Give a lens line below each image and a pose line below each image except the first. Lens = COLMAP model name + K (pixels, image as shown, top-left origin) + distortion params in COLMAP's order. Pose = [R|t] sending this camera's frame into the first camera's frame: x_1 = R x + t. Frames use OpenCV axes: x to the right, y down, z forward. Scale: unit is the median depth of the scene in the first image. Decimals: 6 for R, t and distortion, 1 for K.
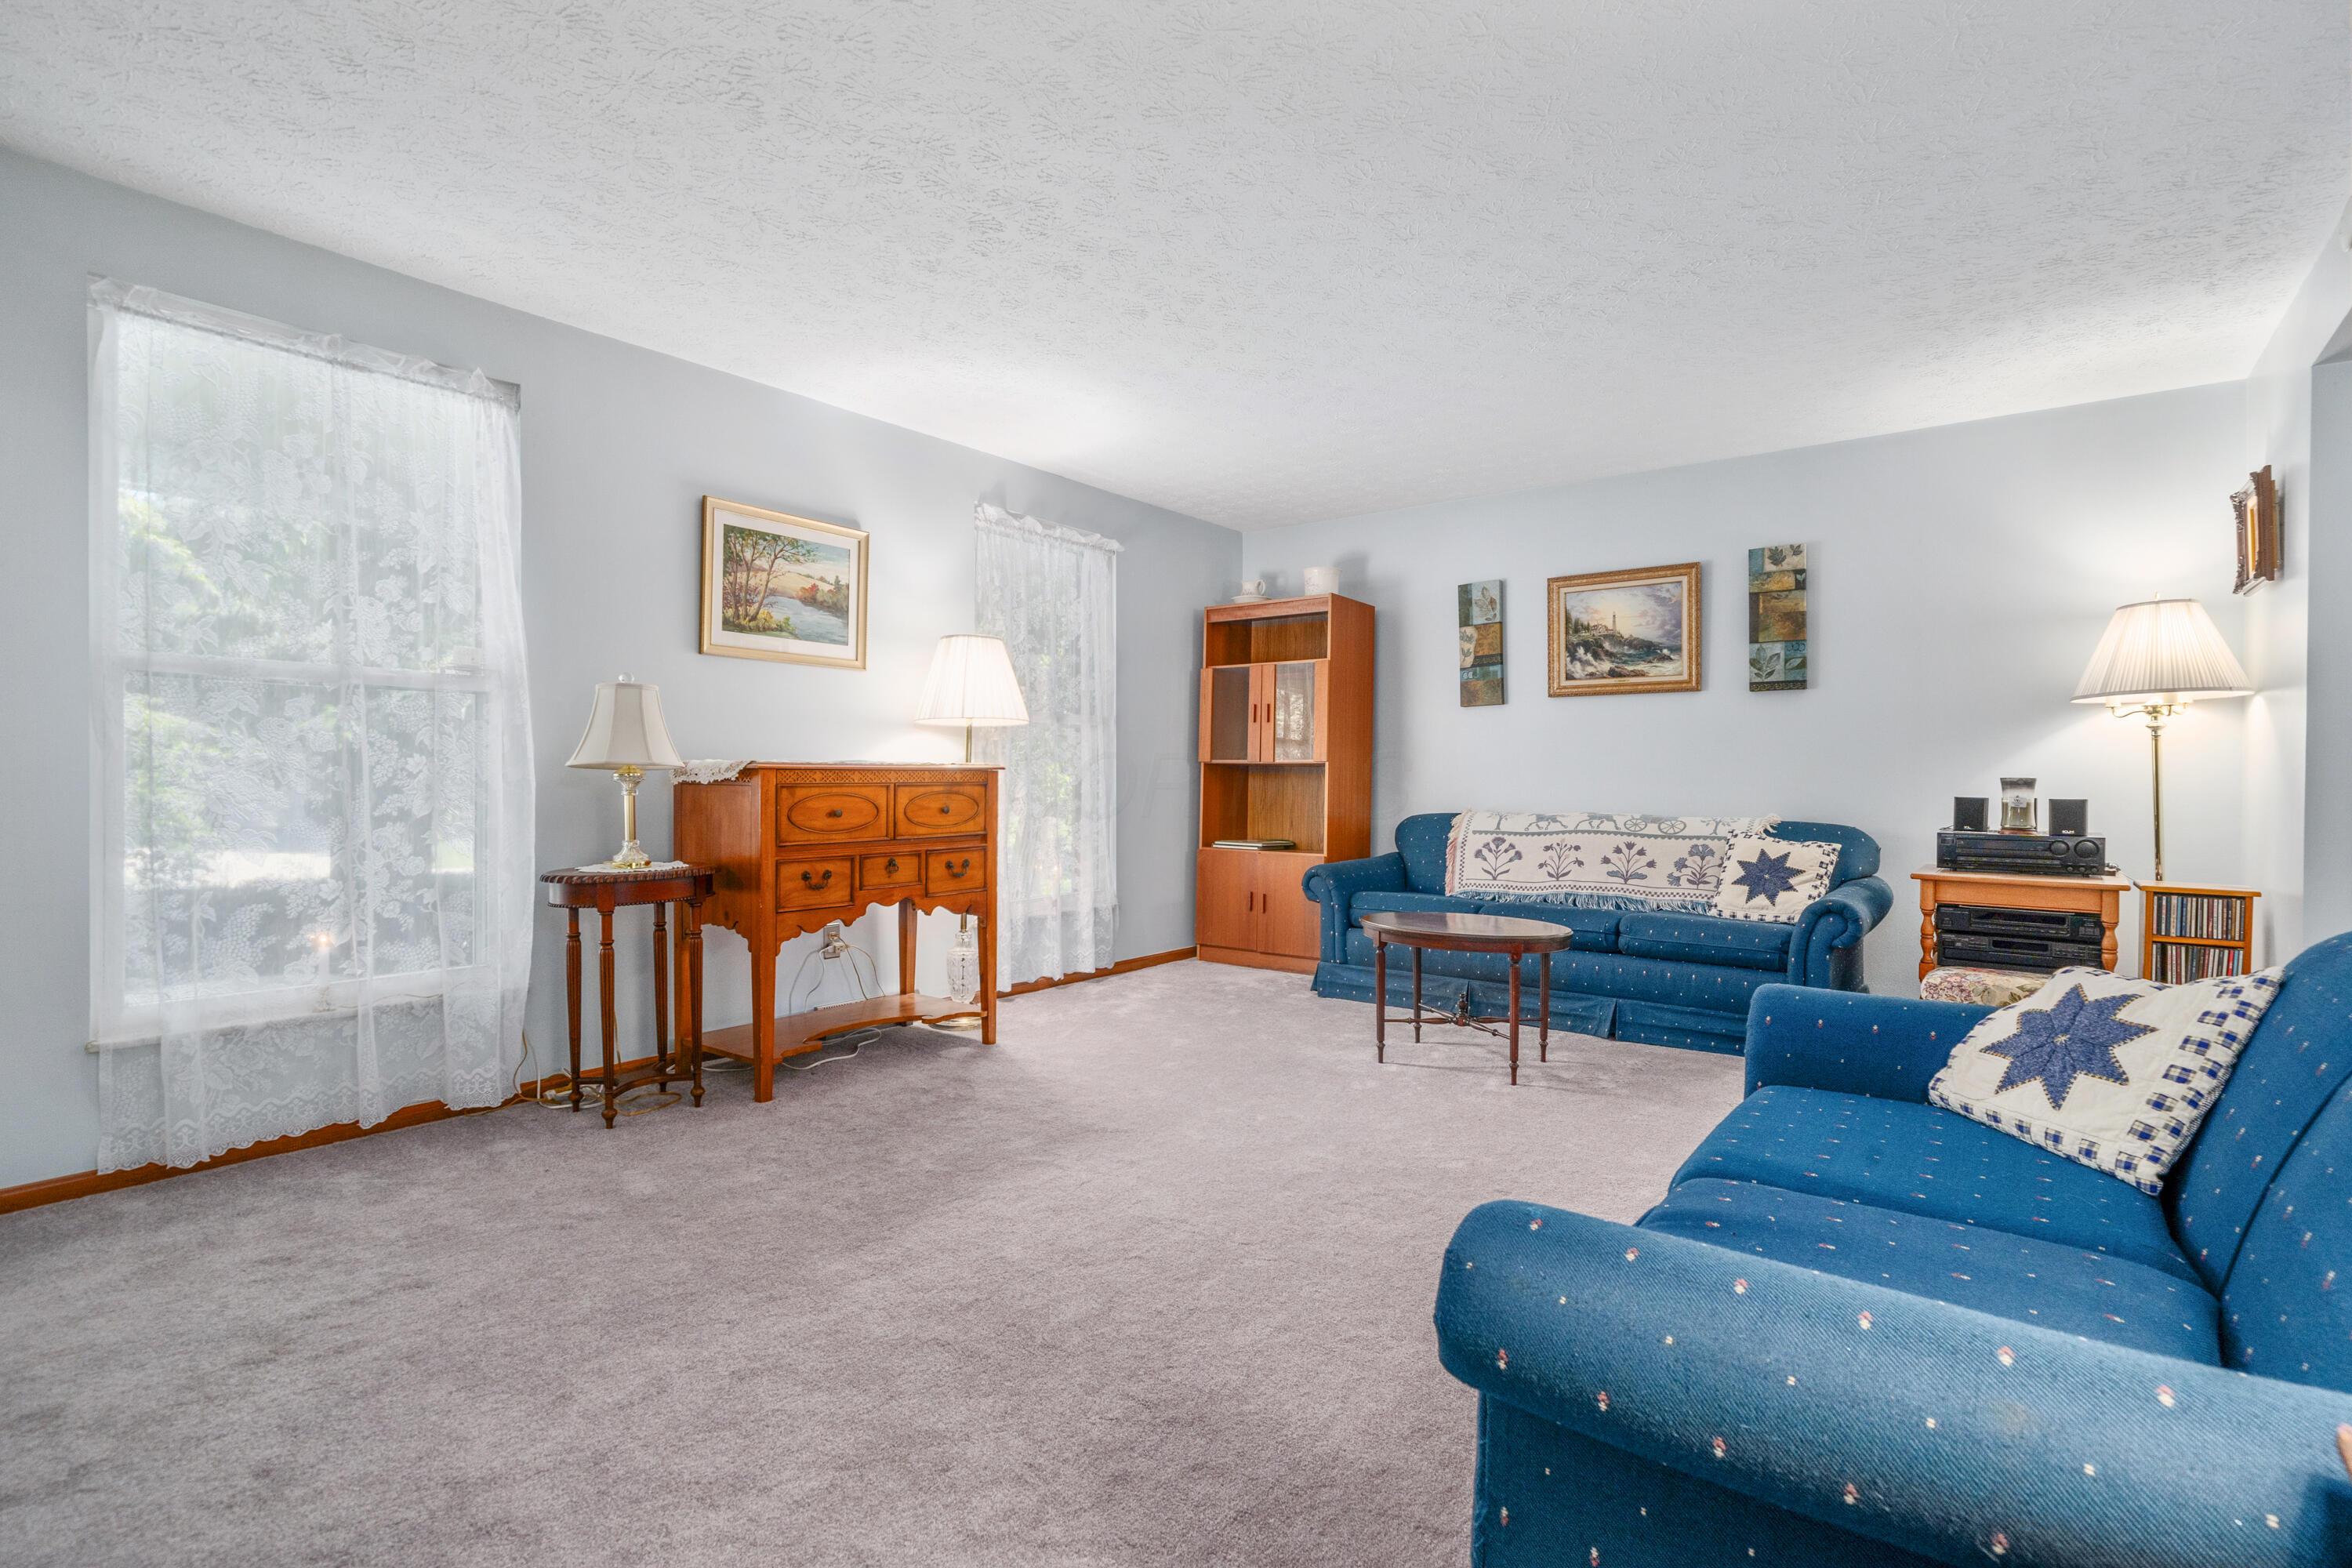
lens RADIAL K [[1090.6, 0, 1178.0], [0, 1090.6, 780.9], [0, 0, 1]] dist [0.003354, 0.000526]
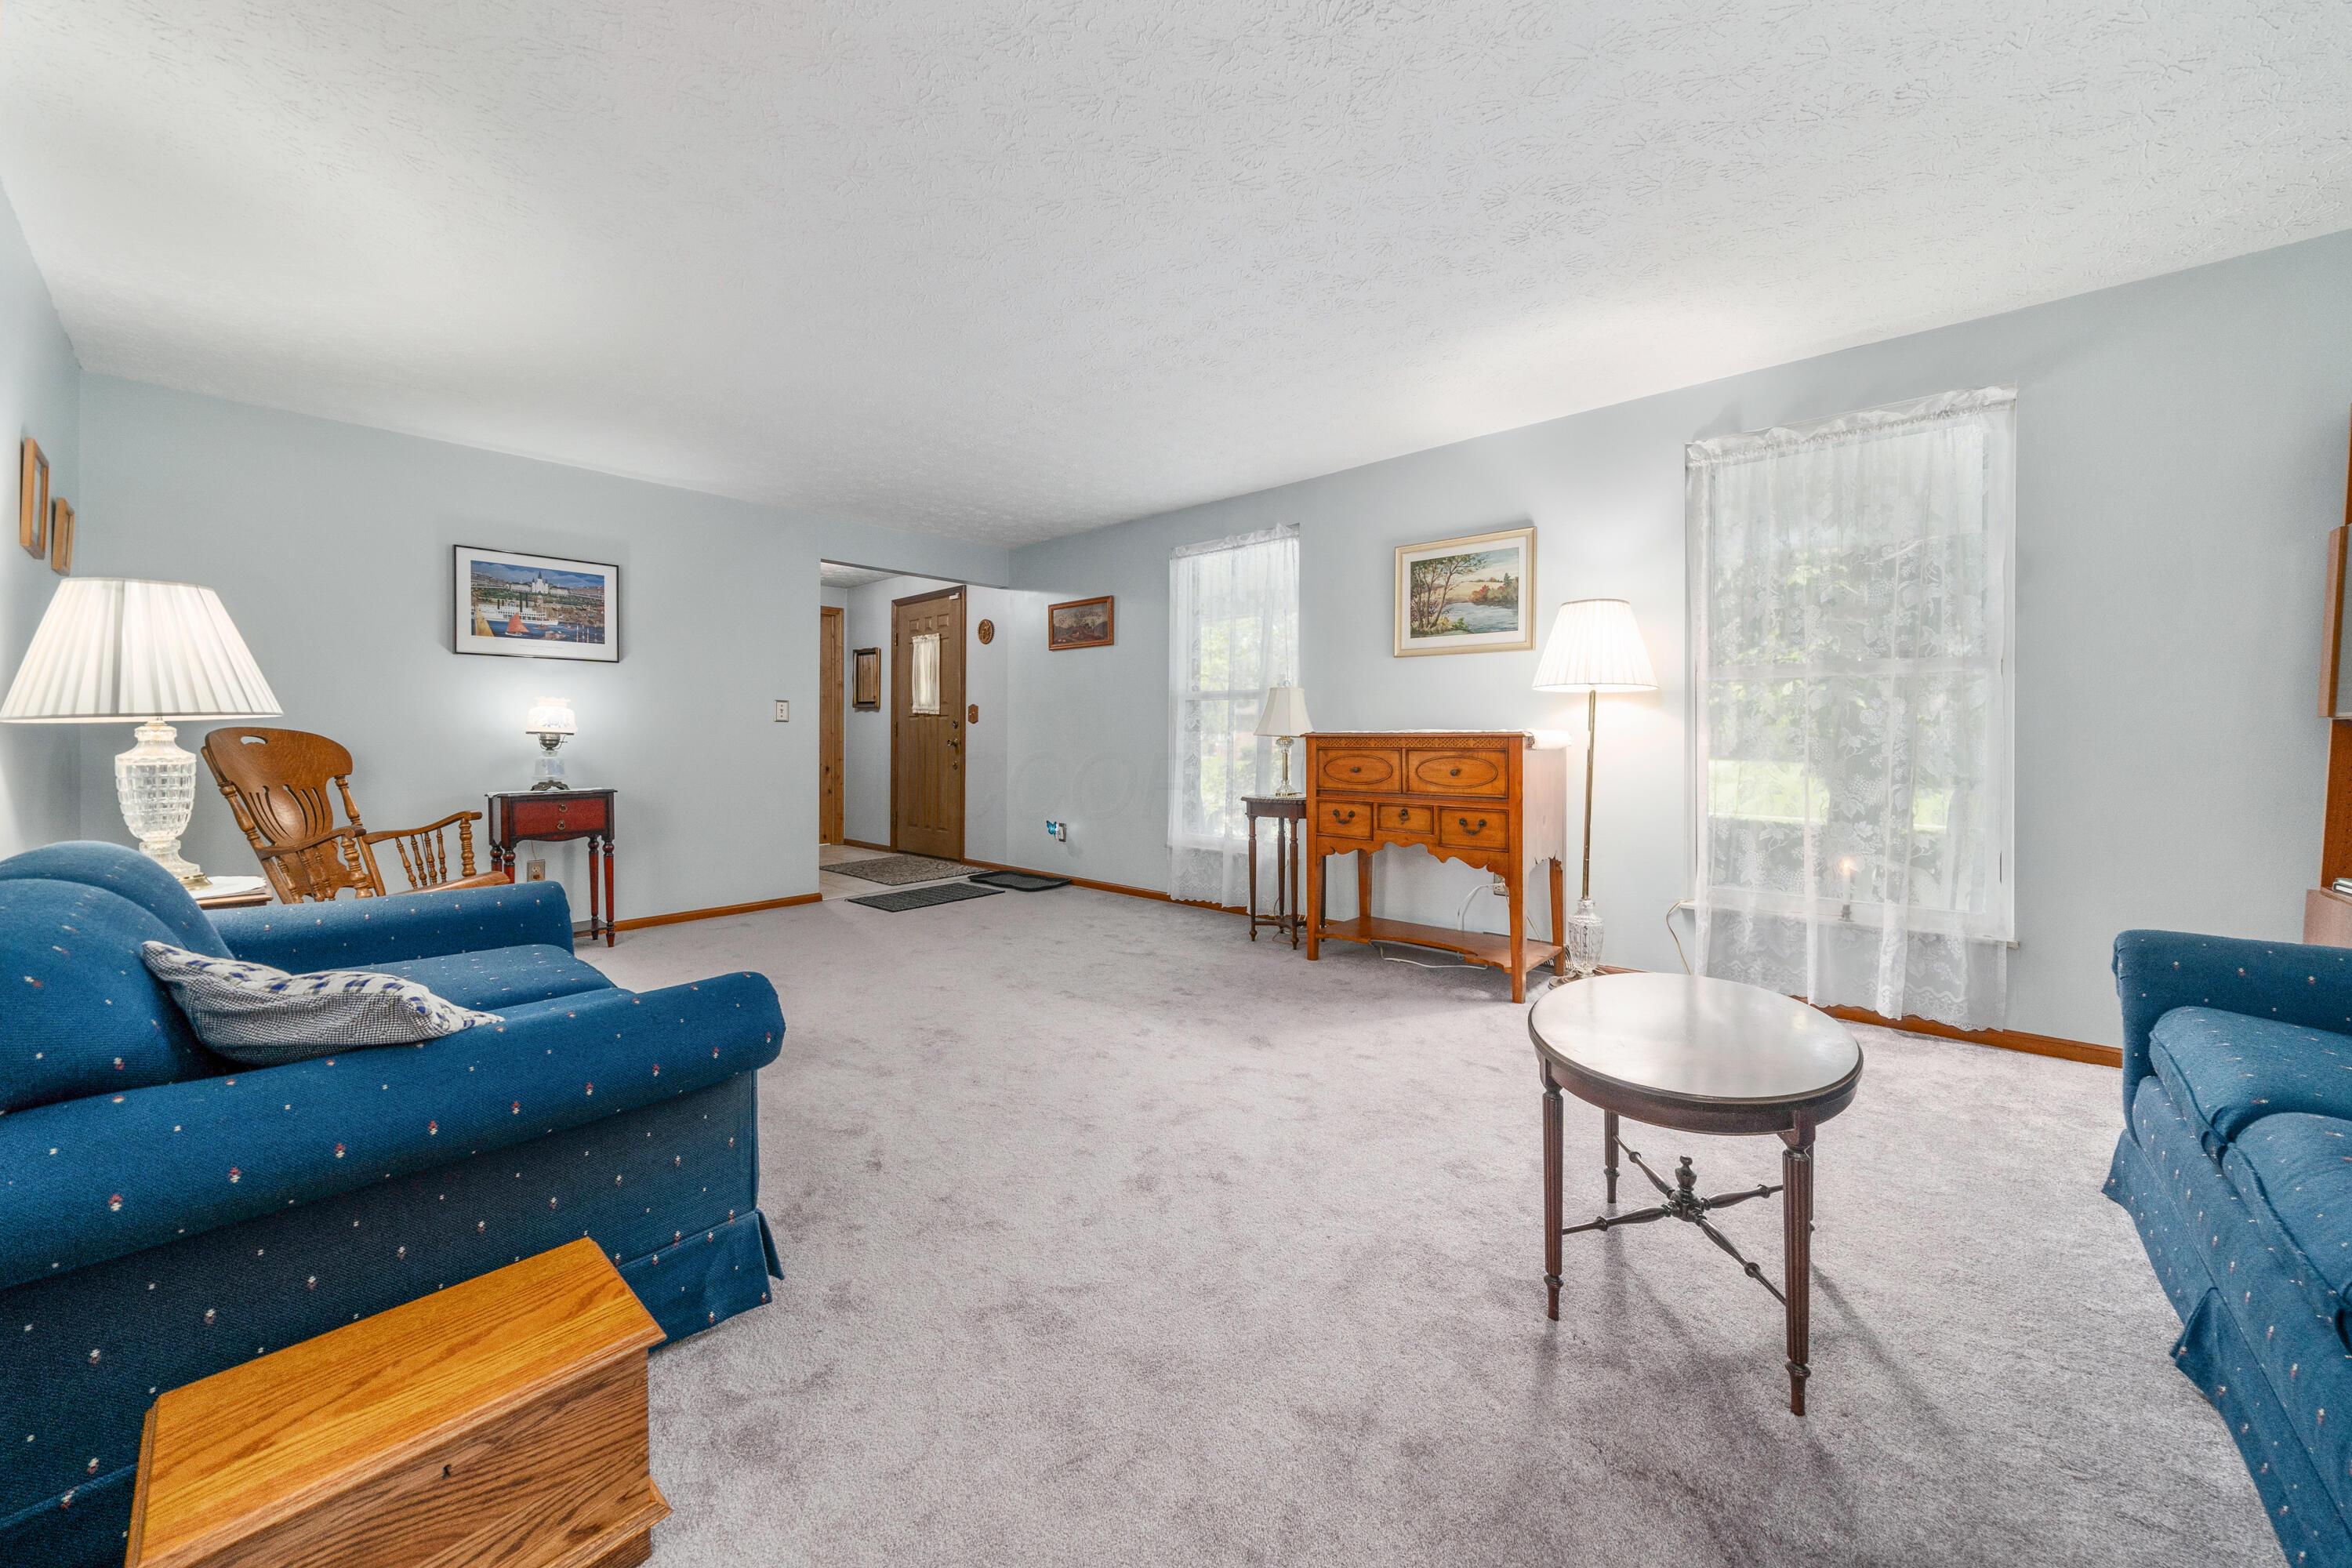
lens RADIAL K [[817.8, 0, 1176.1], [0, 817.8, 743.5], [0, 0, 1]] dist [-0.002948, -0.000091]
pose [[-0.052387, 0.000906, -0.998626, 0.637614], [-0.010113, 0.999948, 0.001438, -0.001308], [0.998576, 0.010174, -0.052375, 0.747138]]
